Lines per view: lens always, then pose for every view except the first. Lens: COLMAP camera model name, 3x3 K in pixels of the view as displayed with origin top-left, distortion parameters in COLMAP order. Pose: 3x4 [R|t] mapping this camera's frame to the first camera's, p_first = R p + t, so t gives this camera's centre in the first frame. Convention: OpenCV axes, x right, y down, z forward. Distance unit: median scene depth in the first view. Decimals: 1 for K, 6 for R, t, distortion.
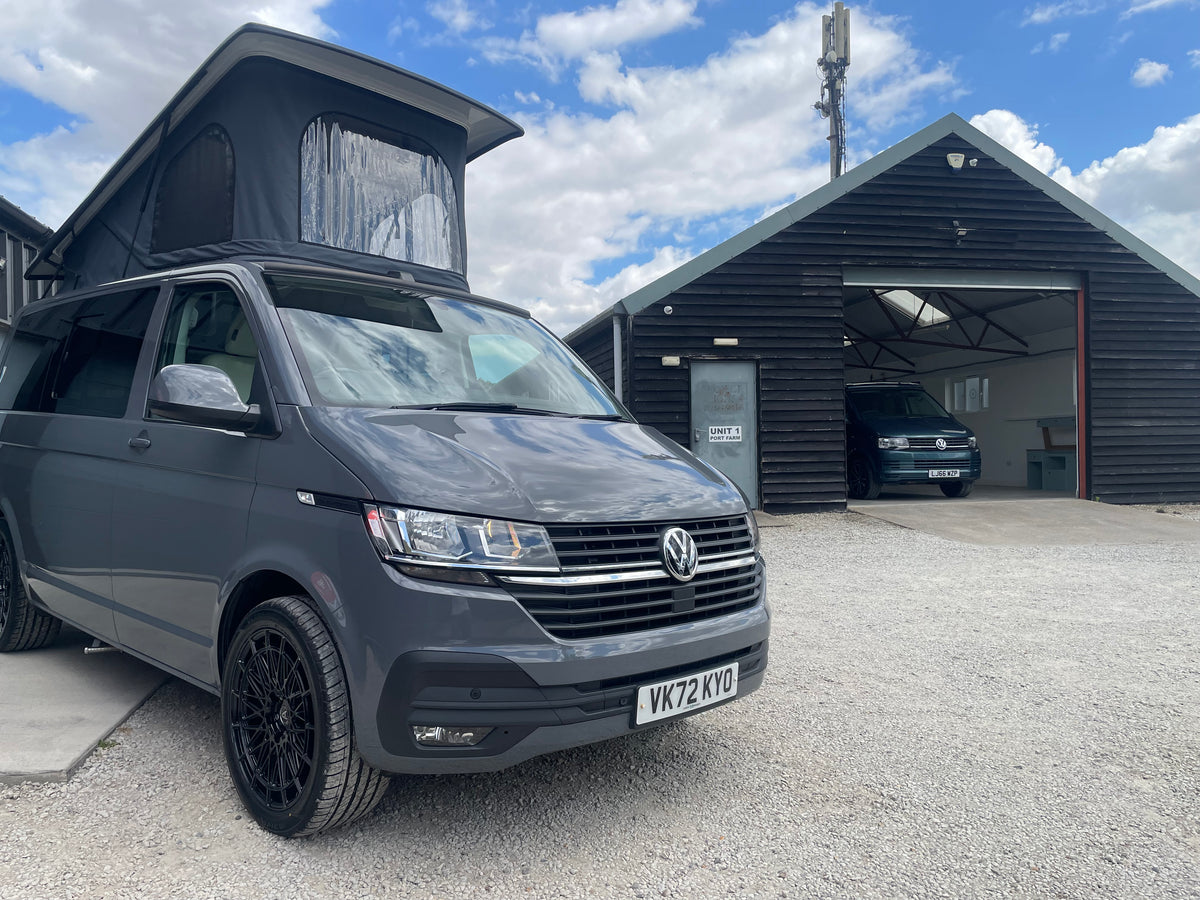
lens RADIAL K [[920.5, 0, 600.0], [0, 920.5, 450.0], [0, 0, 1]] dist [0.085418, -0.118226]
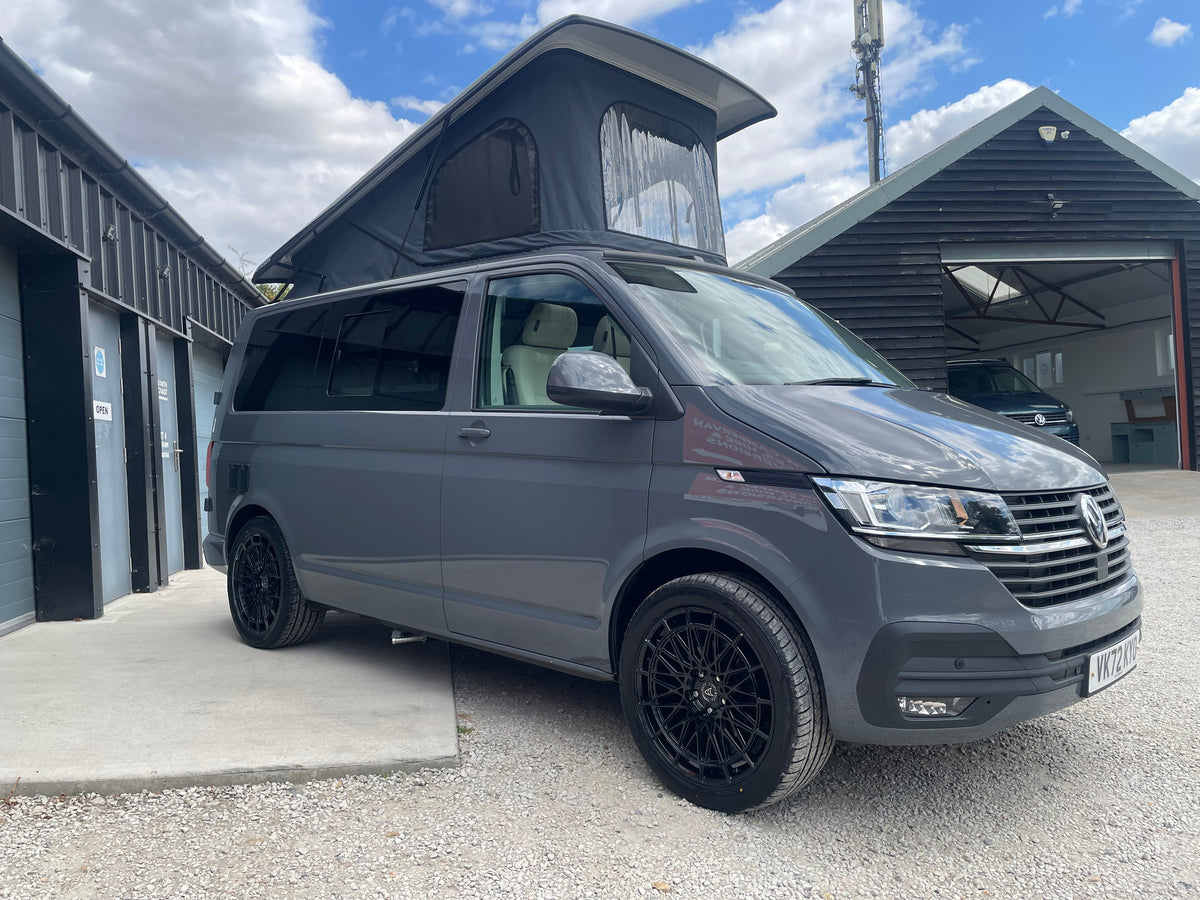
lens RADIAL K [[919.6, 0, 600.0], [0, 919.6, 434.7], [0, 0, 1]] dist [0.087891, -0.123823]
pose [[0.999107, -0.036077, -0.022014, -0.295382], [0.035883, 0.999314, -0.009153, 0.007489], [0.022329, 0.008354, 0.999716, -0.006389]]
